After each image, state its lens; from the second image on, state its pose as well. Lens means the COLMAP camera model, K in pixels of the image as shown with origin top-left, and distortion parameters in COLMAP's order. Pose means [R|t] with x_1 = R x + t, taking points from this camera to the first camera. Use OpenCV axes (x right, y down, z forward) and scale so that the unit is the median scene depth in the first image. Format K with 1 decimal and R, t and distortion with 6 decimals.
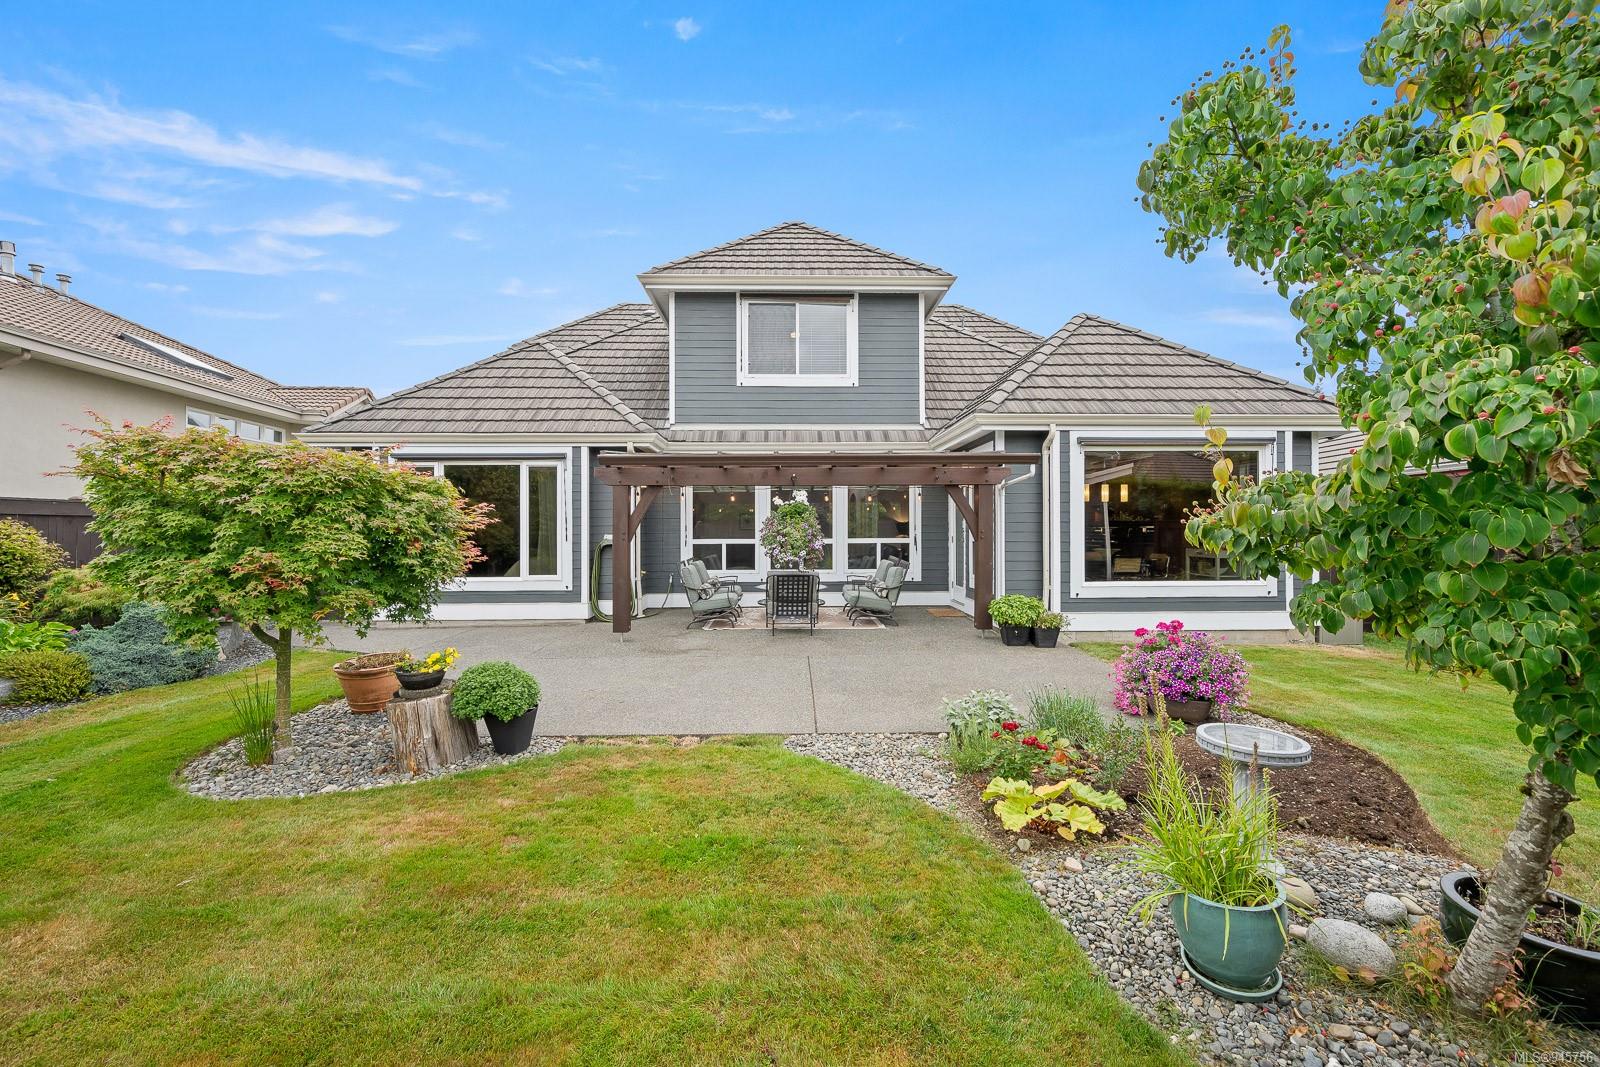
lens RADIAL K [[628.8, 0, 810.9], [0, 628.8, 532.2], [0, 0, 1]] dist [-0.000589, -0.000453]
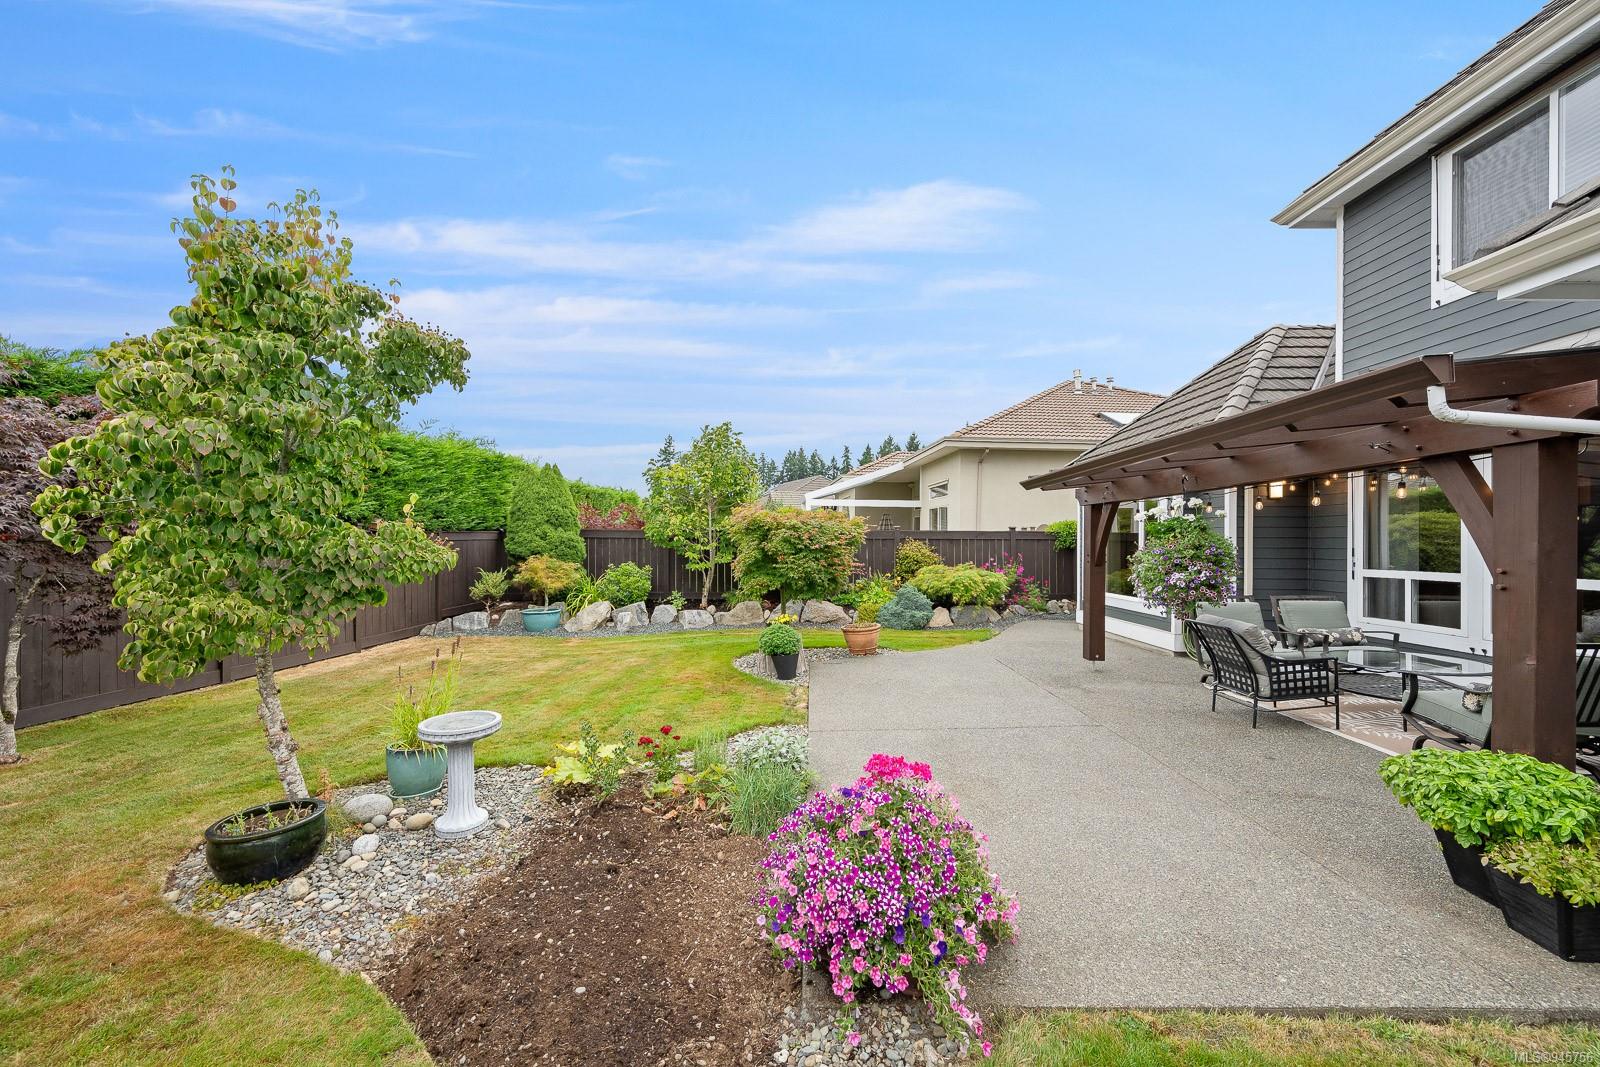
lens RADIAL K [[628.8, 0, 802.4], [0, 628.8, 539.8], [0, 0, 1]] dist [-0.000589, -0.000453]
pose [[-0.033206, -0.002399, -0.999446, 0.484424], [-0.011707, 0.999929, -0.002011, -0.010555], [0.999380, 0.011634, -0.033232, 0.439482]]
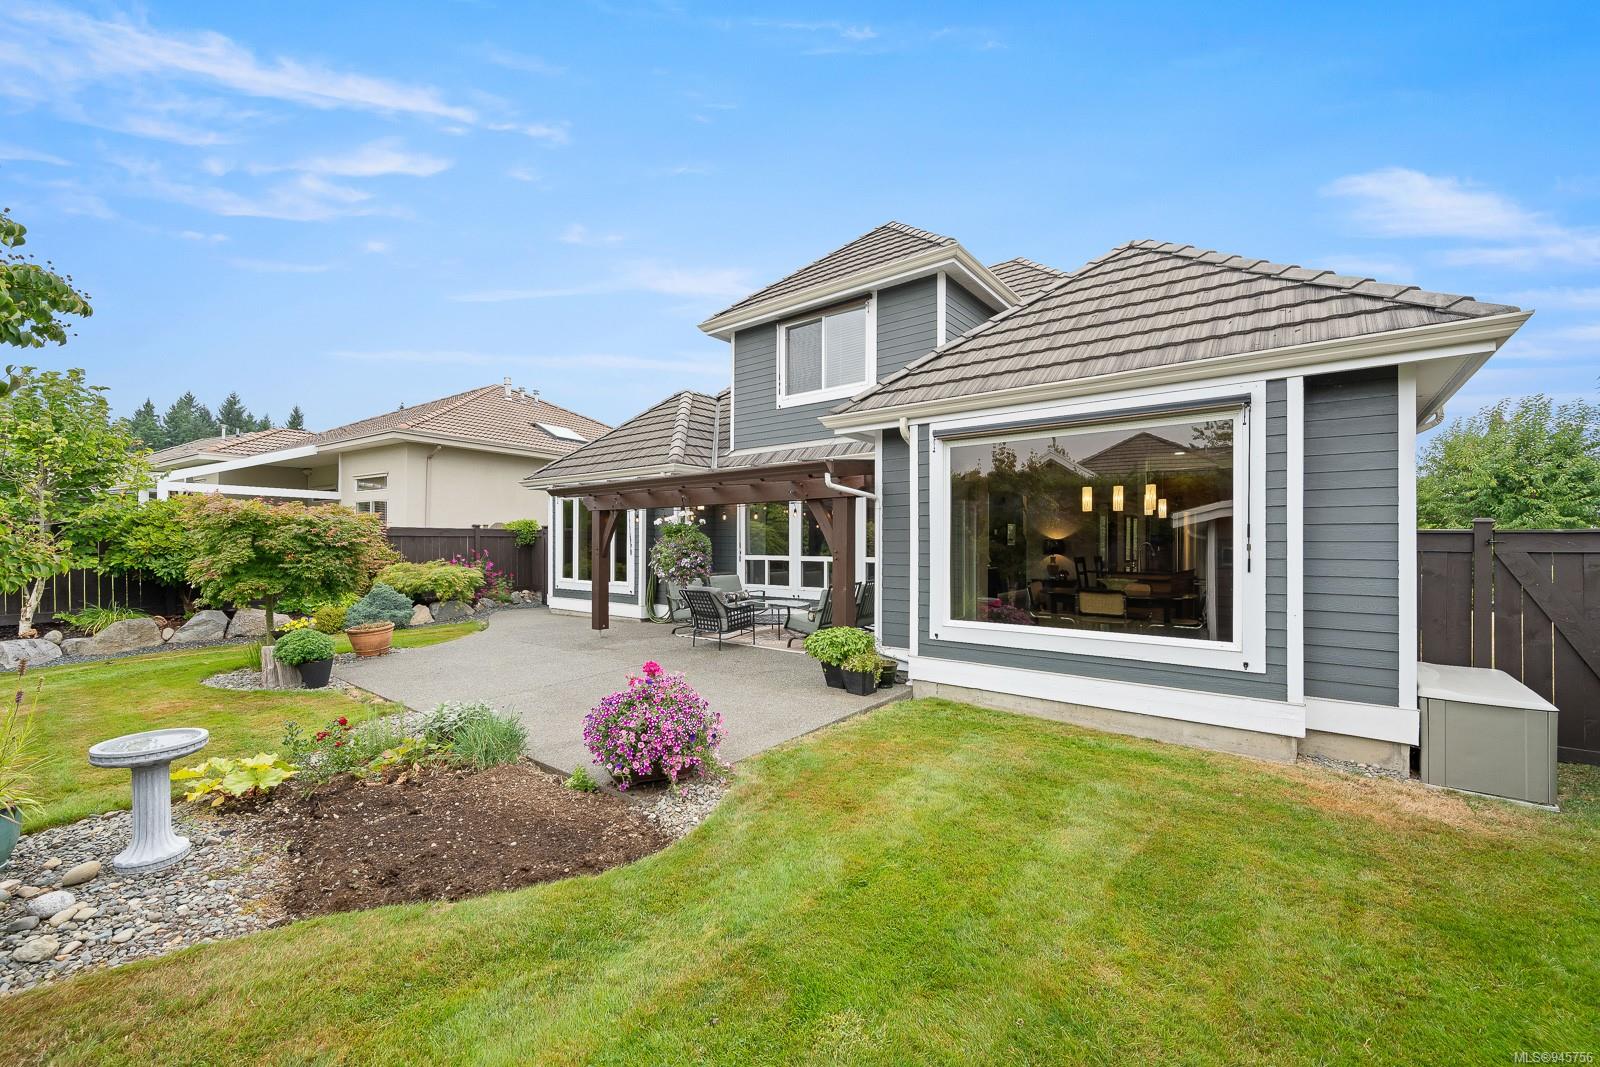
lens RADIAL K [[628.8, 0, 797.1], [0, 628.8, 545.8], [0, 0, 1]] dist [-0.000589, -0.000453]
pose [[0.770487, 0.007686, -0.637409, 0.576719], [-0.008102, 0.999965, 0.002264, -0.007953], [0.637404, 0.003421, 0.770522, 0.218326]]
